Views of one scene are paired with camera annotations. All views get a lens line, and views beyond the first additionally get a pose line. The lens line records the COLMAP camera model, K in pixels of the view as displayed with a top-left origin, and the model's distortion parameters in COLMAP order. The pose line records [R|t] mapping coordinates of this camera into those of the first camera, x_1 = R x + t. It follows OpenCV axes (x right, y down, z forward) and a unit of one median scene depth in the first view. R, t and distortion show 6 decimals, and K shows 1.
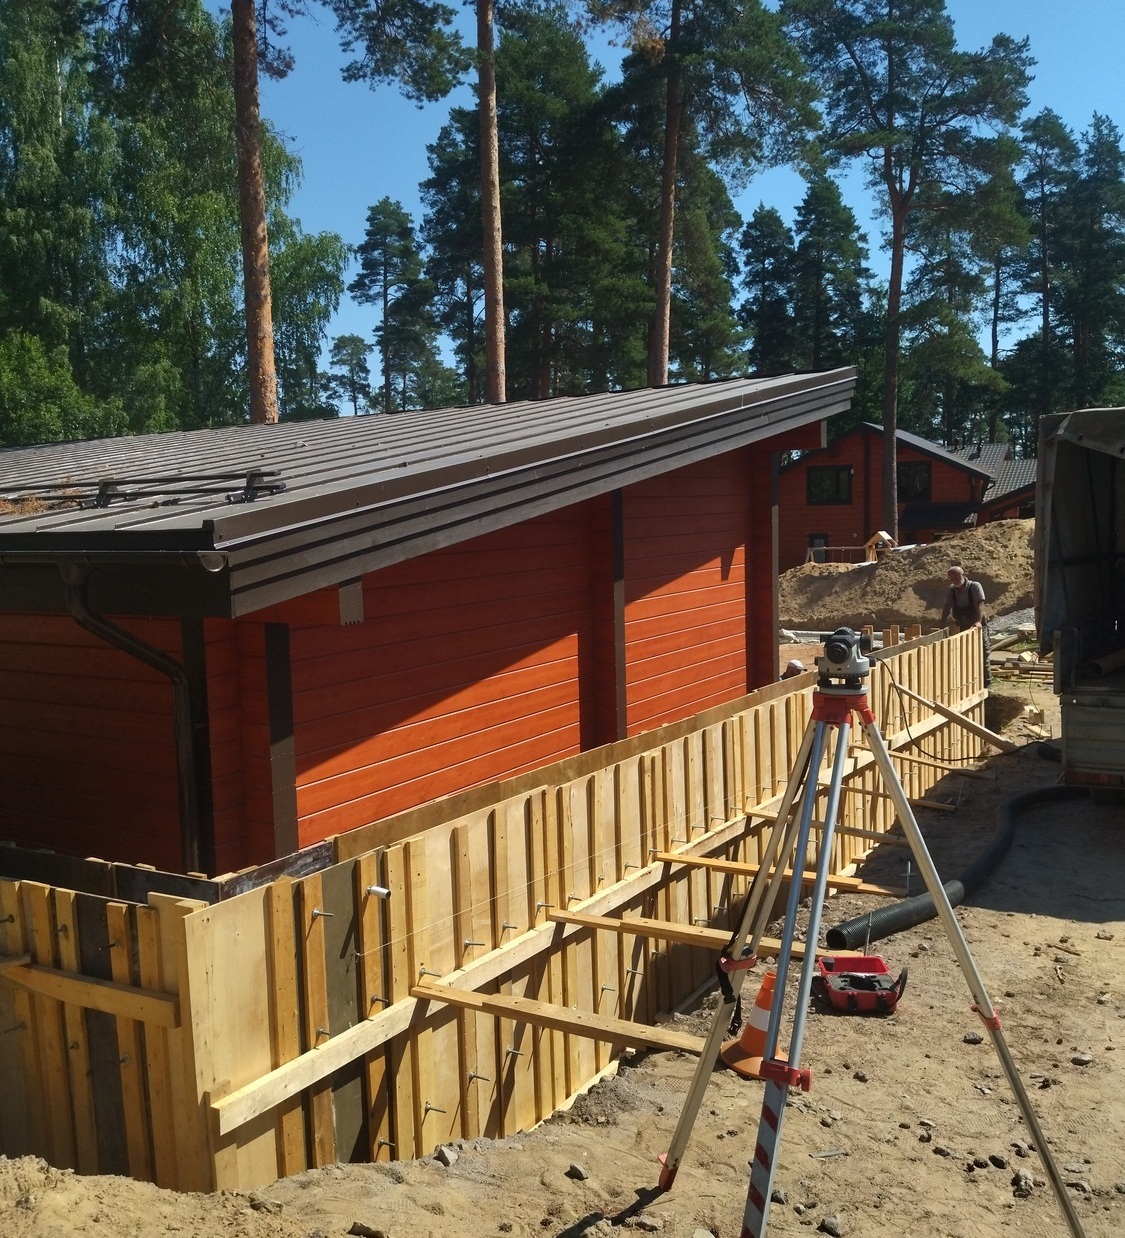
lens RADIAL K [[1153.6, 0, 556.1], [0, 1153.6, 595.7], [0, 0, 1]] dist [0.016406, 0.000000]
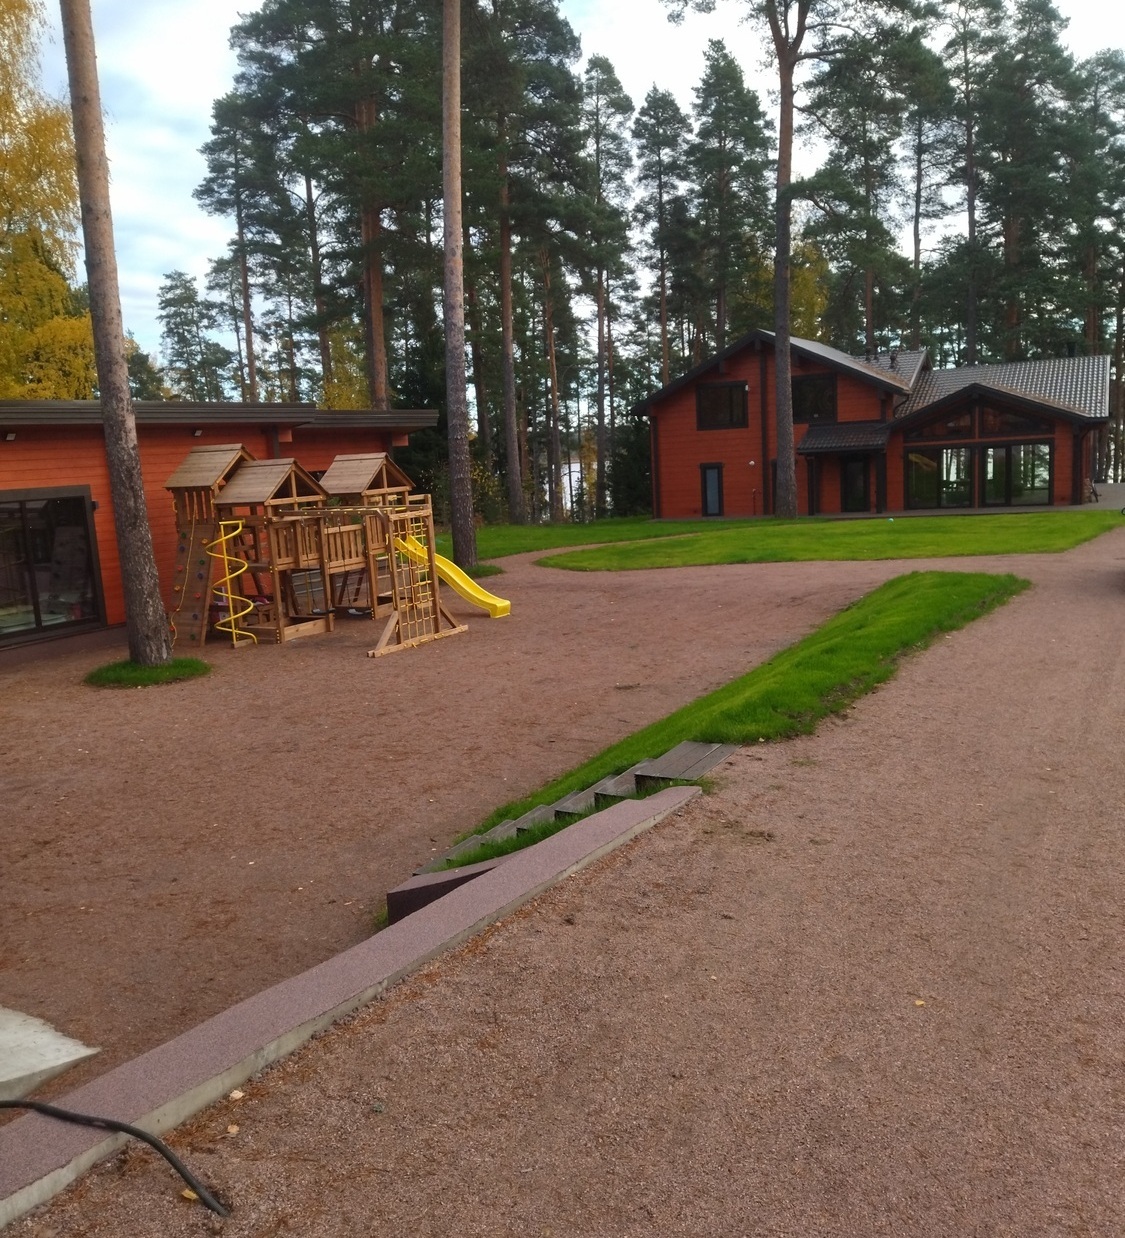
lens RADIAL K [[1153.6, 0, 565.1], [0, 1153.6, 615.4], [0, 0, 1]] dist [0.016406, 0.000000]
pose [[0.998329, -0.033632, 0.046999, 0.054465], [0.030209, 0.996966, 0.071739, -0.003149], [-0.049270, -0.070199, 0.996316, 0.099033]]
